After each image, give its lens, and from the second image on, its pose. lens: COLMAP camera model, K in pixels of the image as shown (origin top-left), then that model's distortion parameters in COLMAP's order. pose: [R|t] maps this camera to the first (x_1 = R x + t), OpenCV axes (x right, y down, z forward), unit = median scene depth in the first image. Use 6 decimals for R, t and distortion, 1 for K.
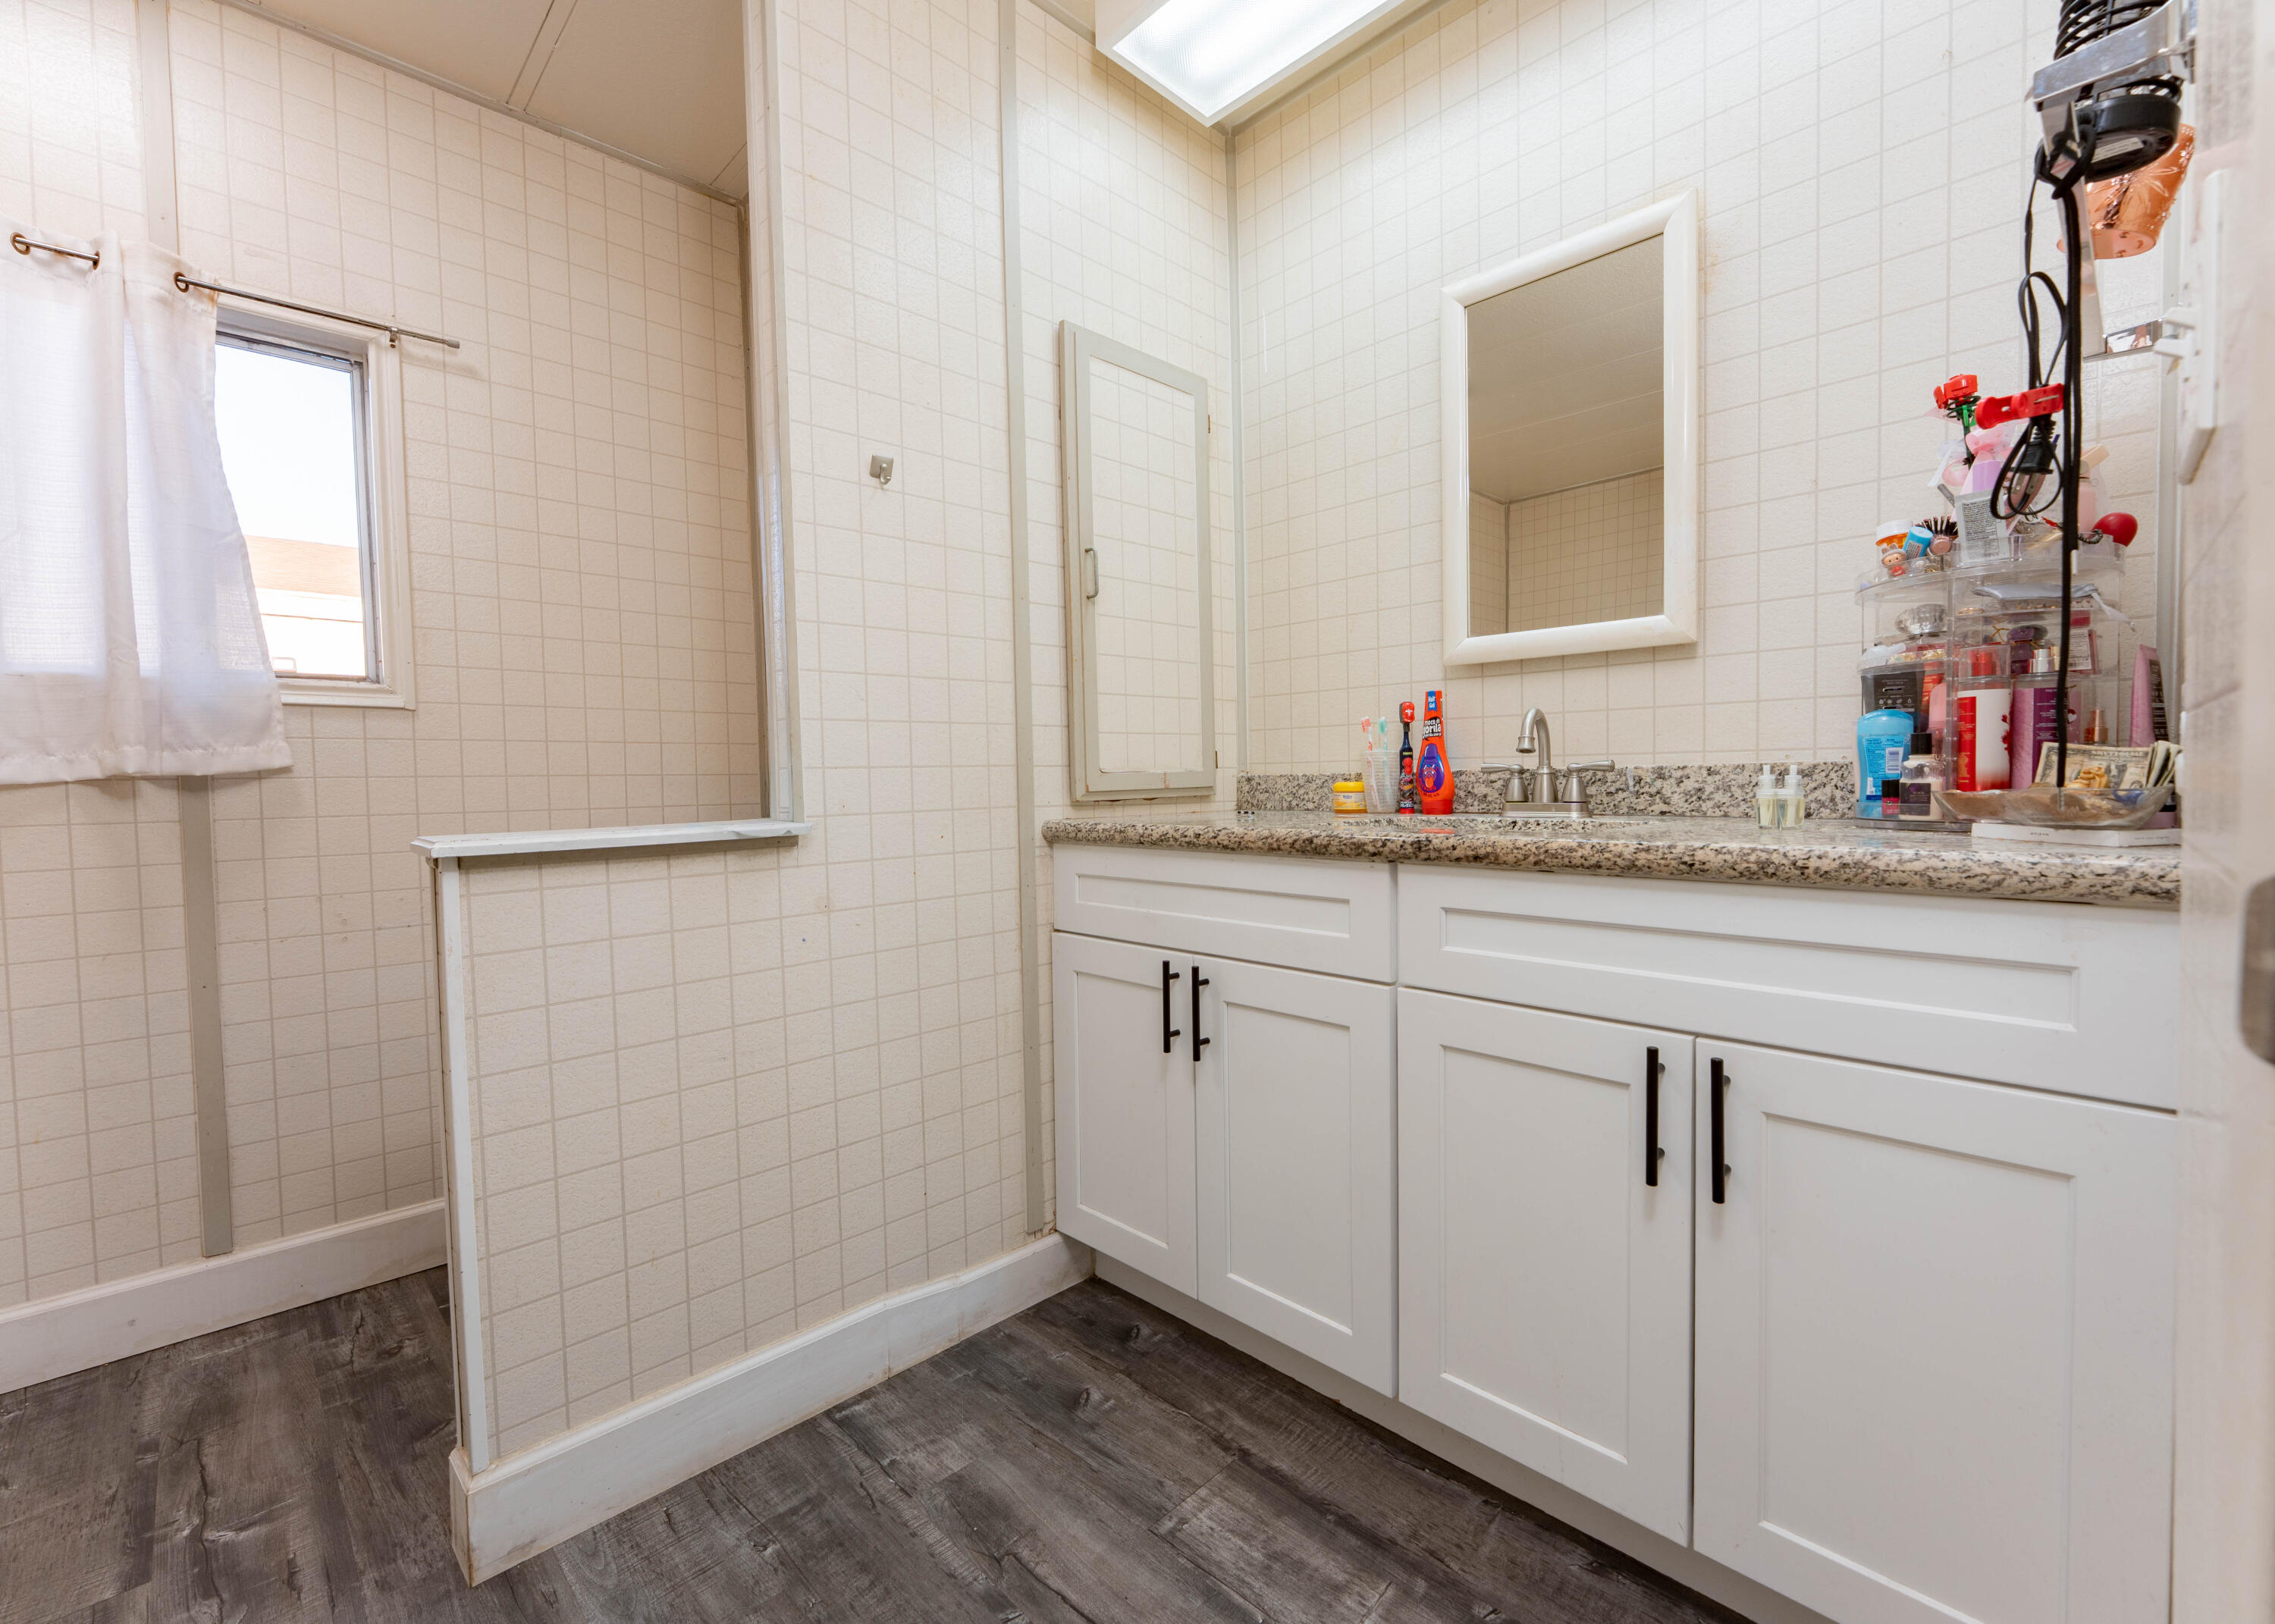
lens RADIAL K [[971.6, 0, 1137.2], [0, 971.6, 813.6], [0, 0, 1]] dist [0.000247, 0.000307]
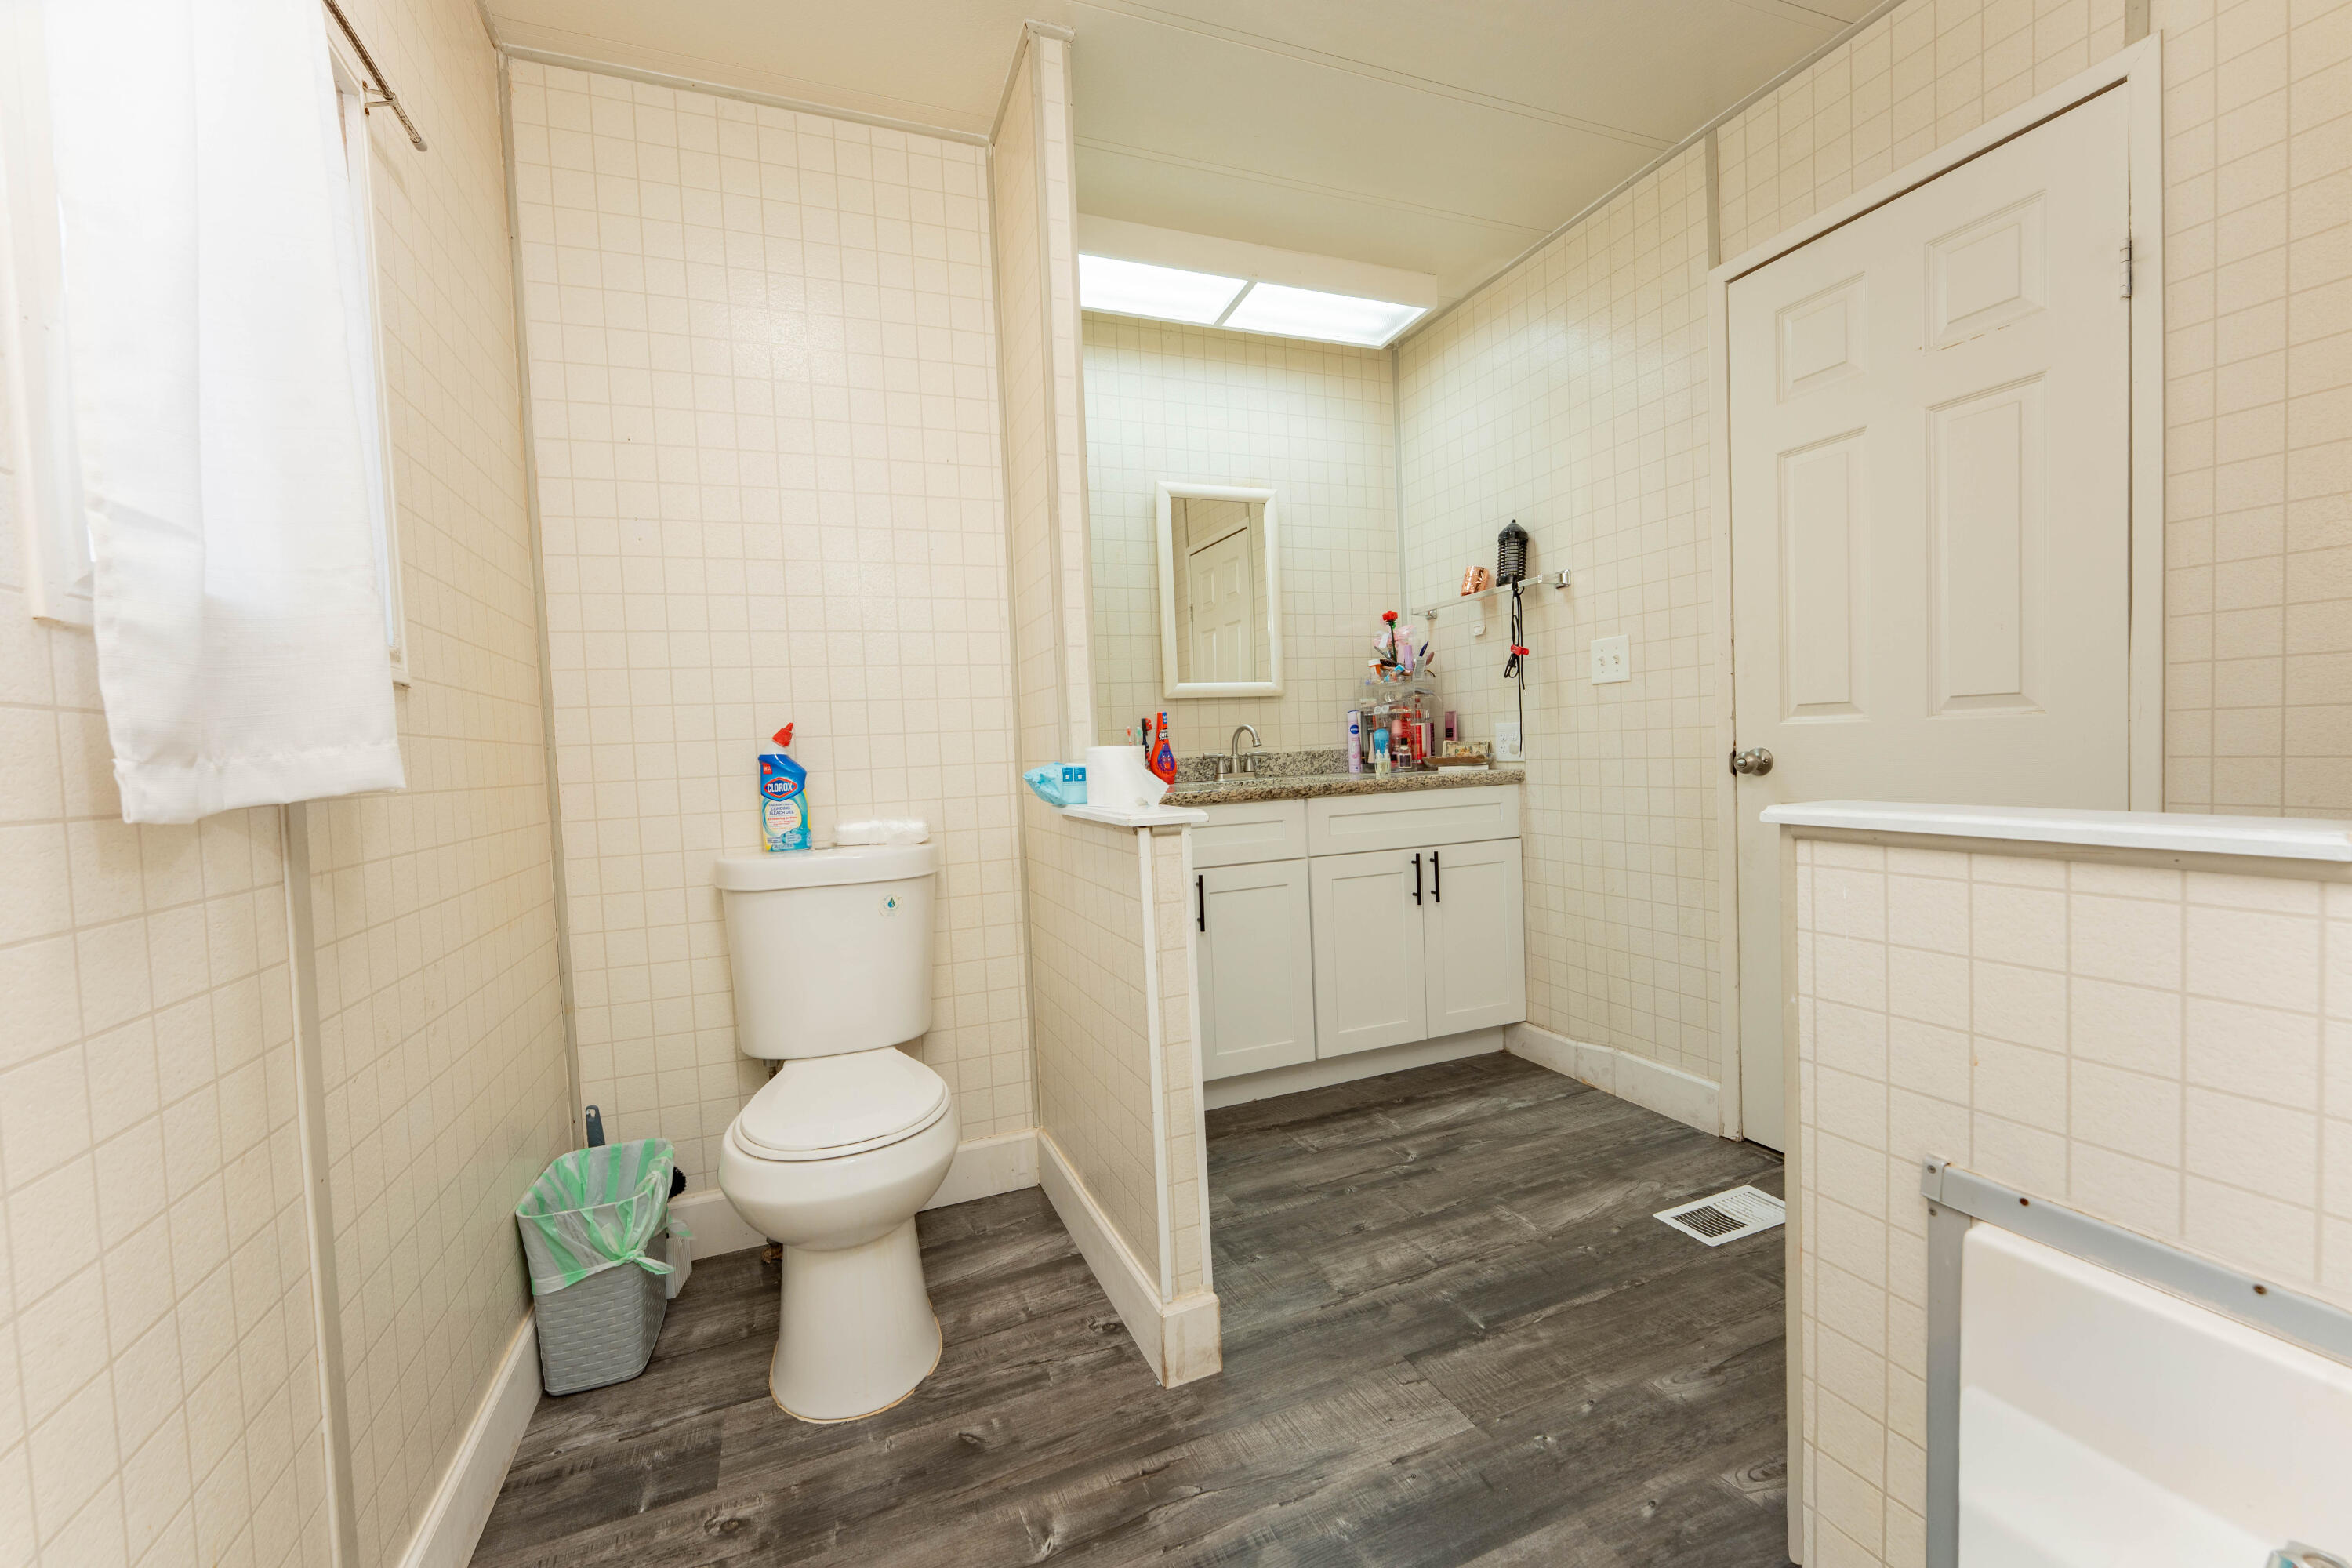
lens RADIAL K [[955.0, 0, 1179.0], [0, 955.0, 786.6], [0, 0, 1]] dist [0.004476, -0.001277]
pose [[0.389600, -0.038261, 0.920189, -1.618529], [0.073670, 0.997230, 0.010273, -0.013111], [-0.918033, 0.063788, 0.391340, 0.425318]]
